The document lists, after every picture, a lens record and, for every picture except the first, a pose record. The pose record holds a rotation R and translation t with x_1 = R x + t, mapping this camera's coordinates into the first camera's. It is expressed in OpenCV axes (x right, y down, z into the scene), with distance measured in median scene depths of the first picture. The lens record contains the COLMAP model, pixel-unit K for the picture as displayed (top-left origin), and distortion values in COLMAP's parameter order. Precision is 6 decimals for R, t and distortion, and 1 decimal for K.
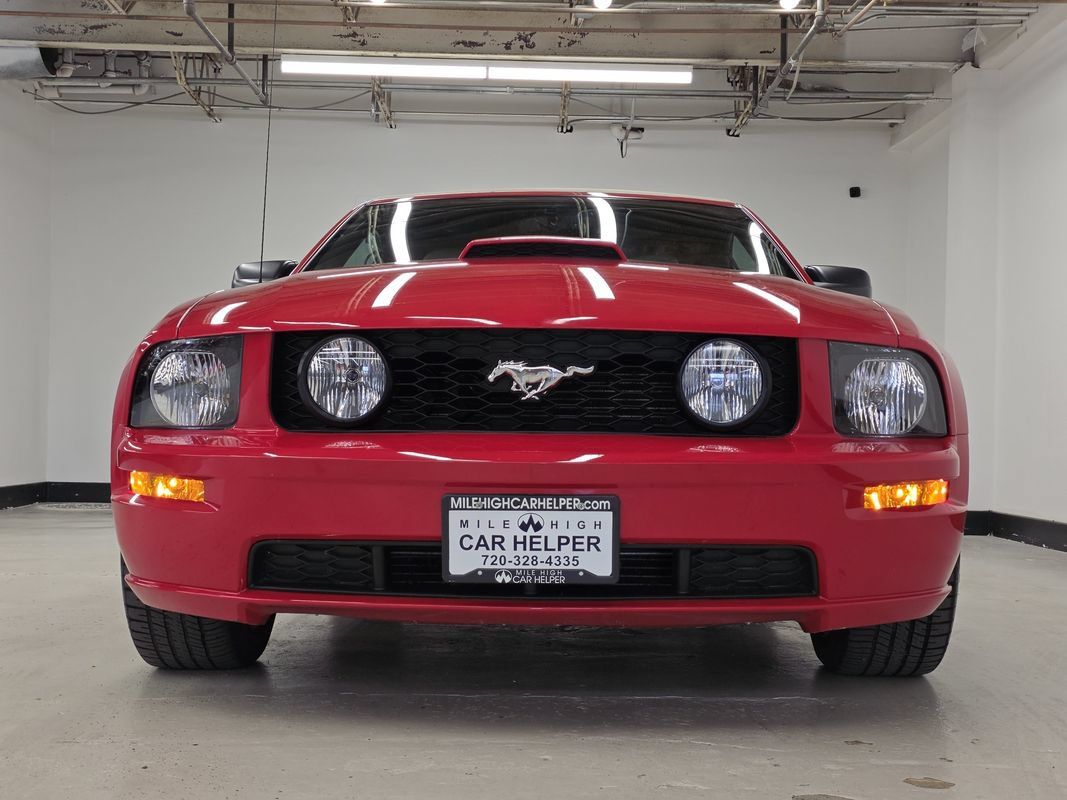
lens RADIAL K [[1438.6, 0, 533.5], [0, 1438.6, 400.0], [0, 0, 1]] dist [0.238175, -0.599461]
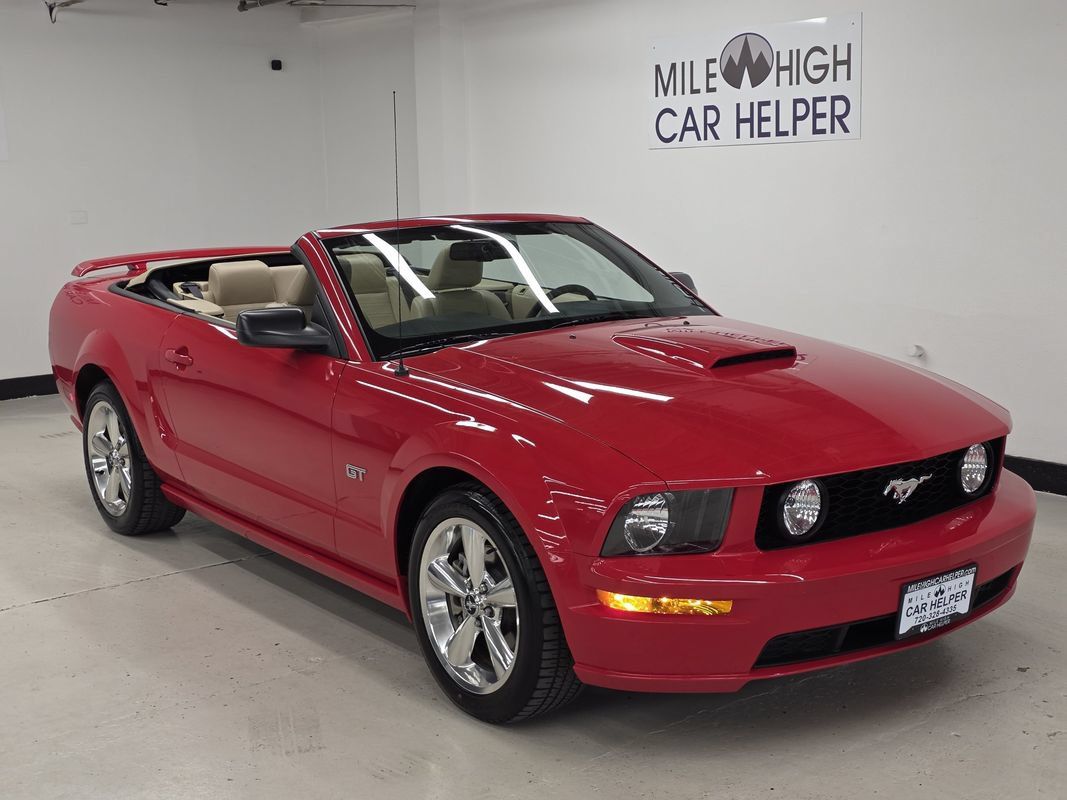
lens RADIAL K [[1454.6, 0, 548.4], [0, 1454.6, 394.2], [0, 0, 1]] dist [0.110266, -0.095679]
pose [[0.781207, -0.135545, 0.609379, -1.194352], [0.023710, 0.981882, 0.188006, -0.403218], [-0.623822, -0.132424, 0.770267, 0.095971]]
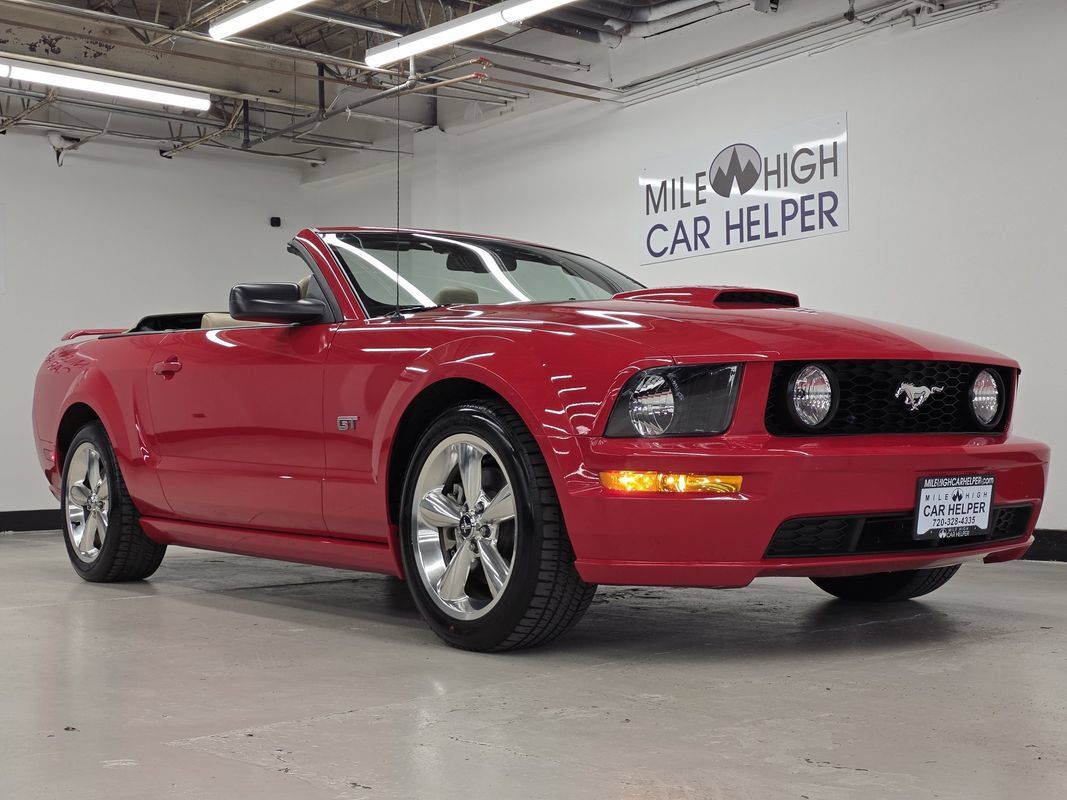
lens RADIAL K [[1446.0, 0, 554.1], [0, 1446.0, 400.9], [0, 0, 1]] dist [0.158383, -0.292719]
pose [[0.772131, -0.007436, 0.635420, -1.206980], [0.013004, 0.999907, -0.004101, -0.008071], [-0.635330, 0.011430, 0.772156, 0.121125]]
